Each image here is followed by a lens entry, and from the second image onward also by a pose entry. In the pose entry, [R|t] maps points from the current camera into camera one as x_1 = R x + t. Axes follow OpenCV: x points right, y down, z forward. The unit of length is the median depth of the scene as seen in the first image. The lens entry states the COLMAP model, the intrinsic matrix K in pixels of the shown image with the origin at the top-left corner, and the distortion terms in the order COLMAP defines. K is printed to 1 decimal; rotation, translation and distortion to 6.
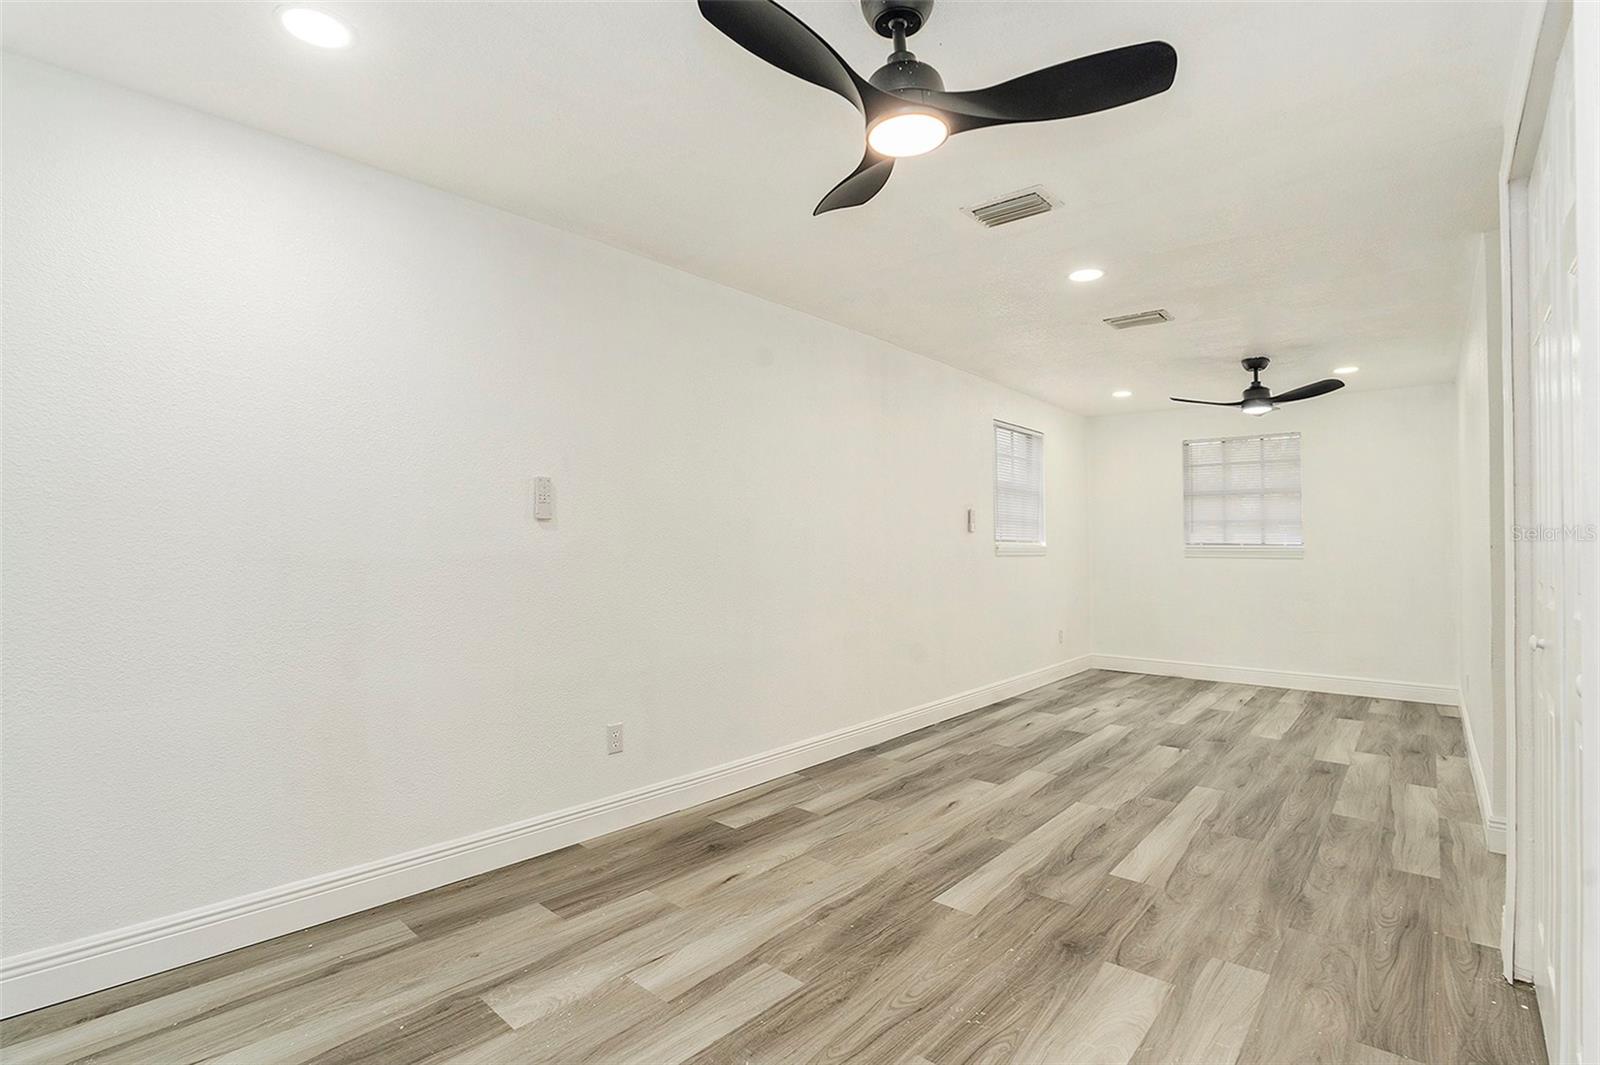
lens RADIAL K [[731.8, 0, 800.0], [0, 731.8, 532.5], [0, 0, 1]] dist [-0.062551, 0.009105]
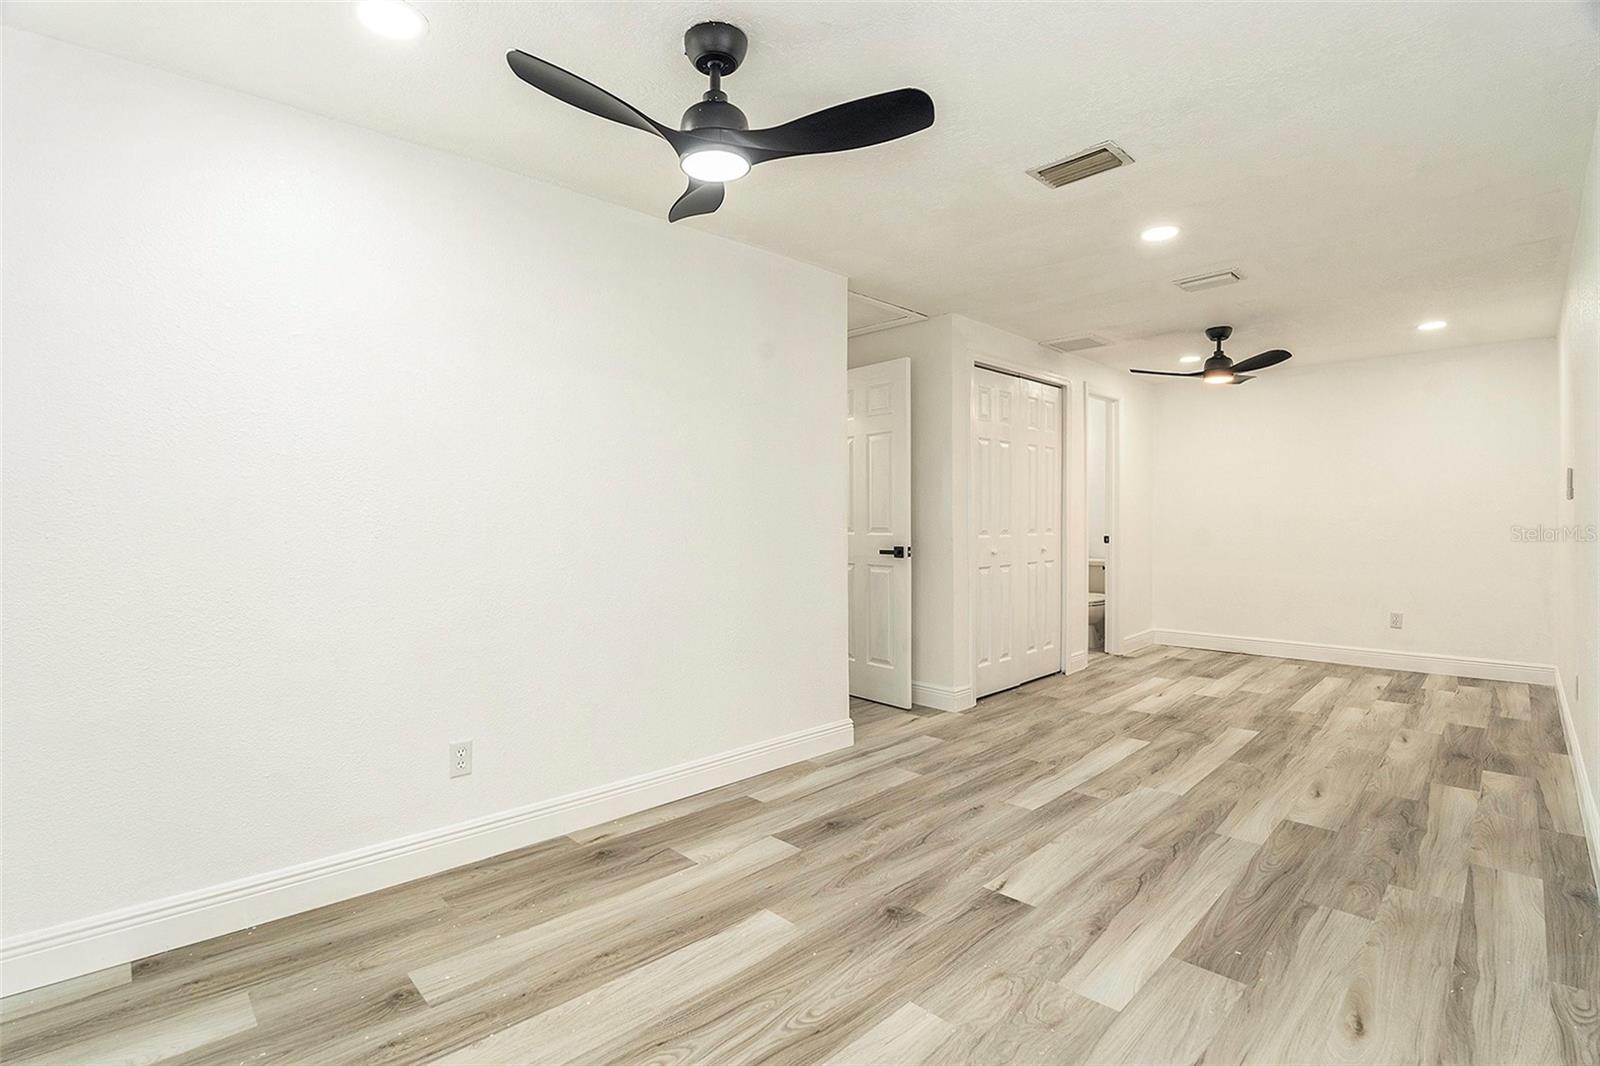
lens RADIAL K [[731.8, 0, 800.0], [0, 731.8, 533.0], [0, 0, 1]] dist [-0.062551, 0.009105]
pose [[-0.997377, -0.003699, 0.072291, 0.893182], [-0.004077, 0.999979, -0.005078, 0.051906], [-0.072271, -0.005360, -0.997371, 2.154728]]
